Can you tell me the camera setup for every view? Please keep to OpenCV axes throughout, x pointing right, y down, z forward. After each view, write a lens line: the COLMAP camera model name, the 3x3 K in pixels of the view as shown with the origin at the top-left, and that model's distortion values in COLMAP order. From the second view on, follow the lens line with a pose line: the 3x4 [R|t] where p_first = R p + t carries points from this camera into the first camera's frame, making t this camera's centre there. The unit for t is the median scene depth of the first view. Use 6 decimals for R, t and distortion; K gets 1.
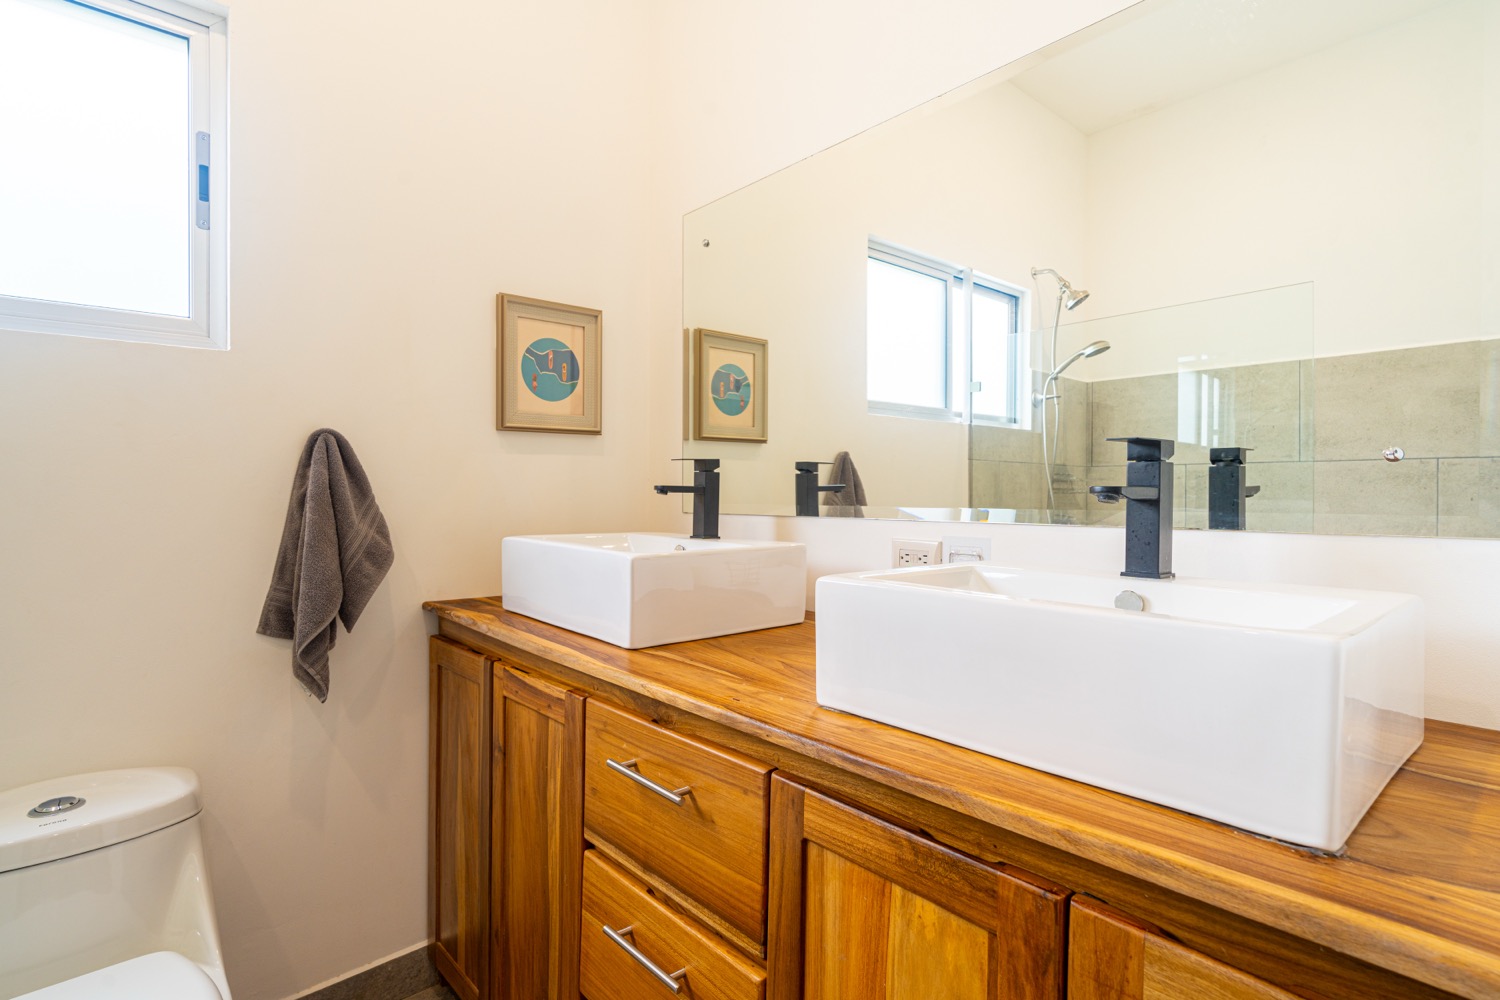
lens RADIAL K [[763.4, 0, 742.3], [0, 763.4, 498.1], [0, 0, 1]] dist [0.000145, -0.000980]
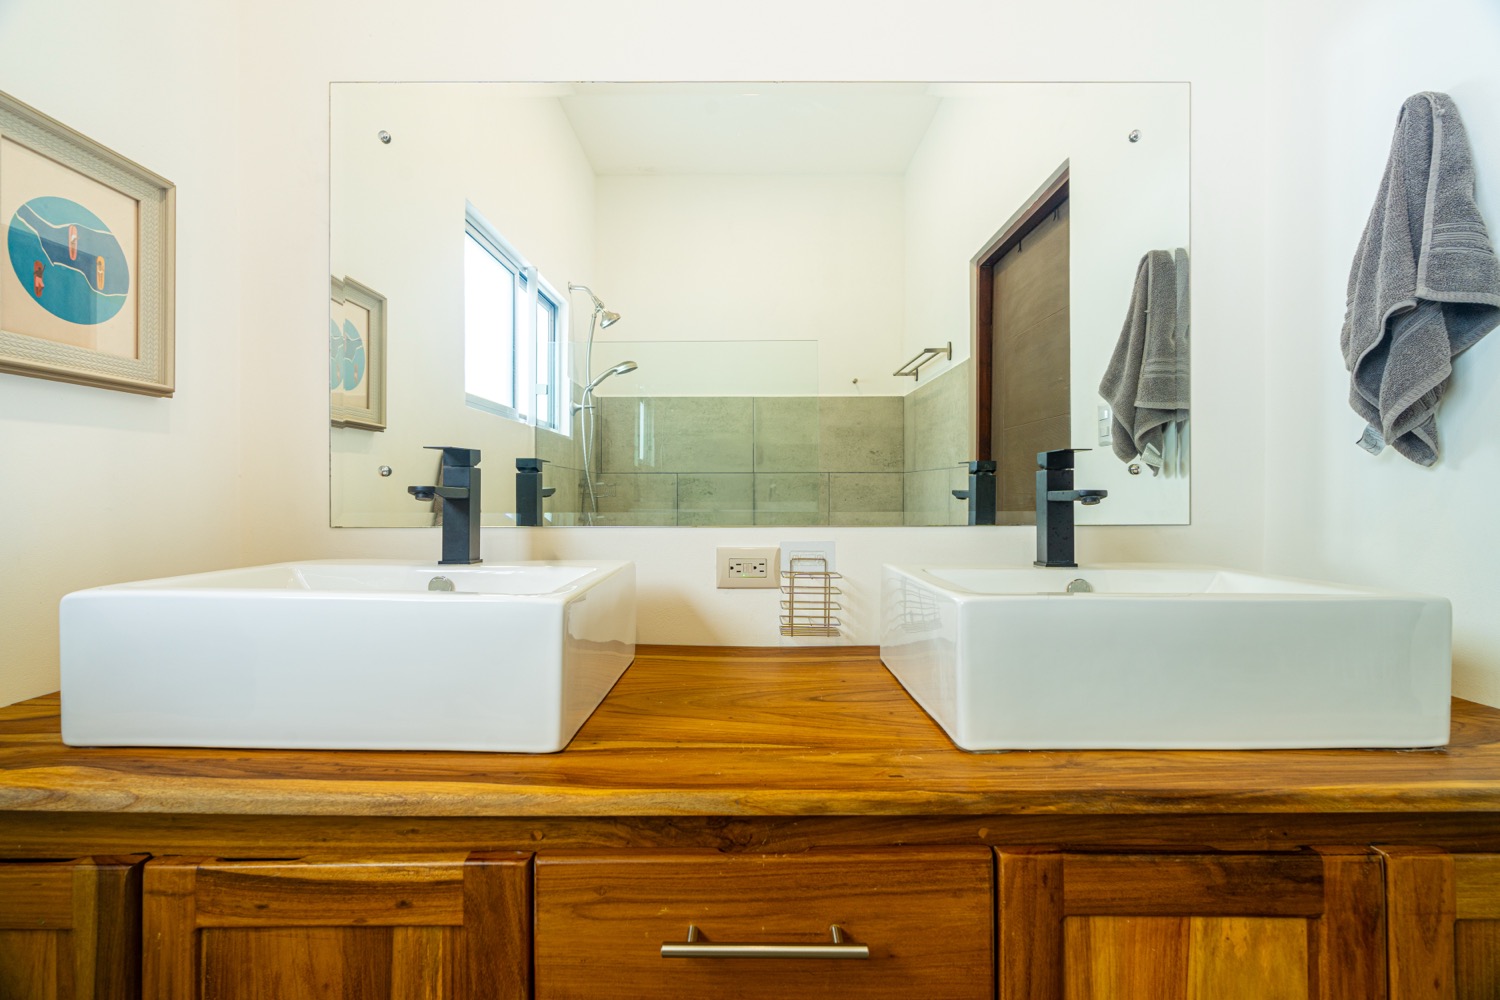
lens RADIAL K [[689.3, 0, 754.9], [0, 689.3, 495.0], [0, 0, 1]] dist [-0.008229, 0.003026]
pose [[0.642846, -0.000311, 0.765995, -0.539306], [0.007638, 0.999953, -0.006004, -0.004862], [-0.765957, 0.009711, 0.642818, 0.598117]]
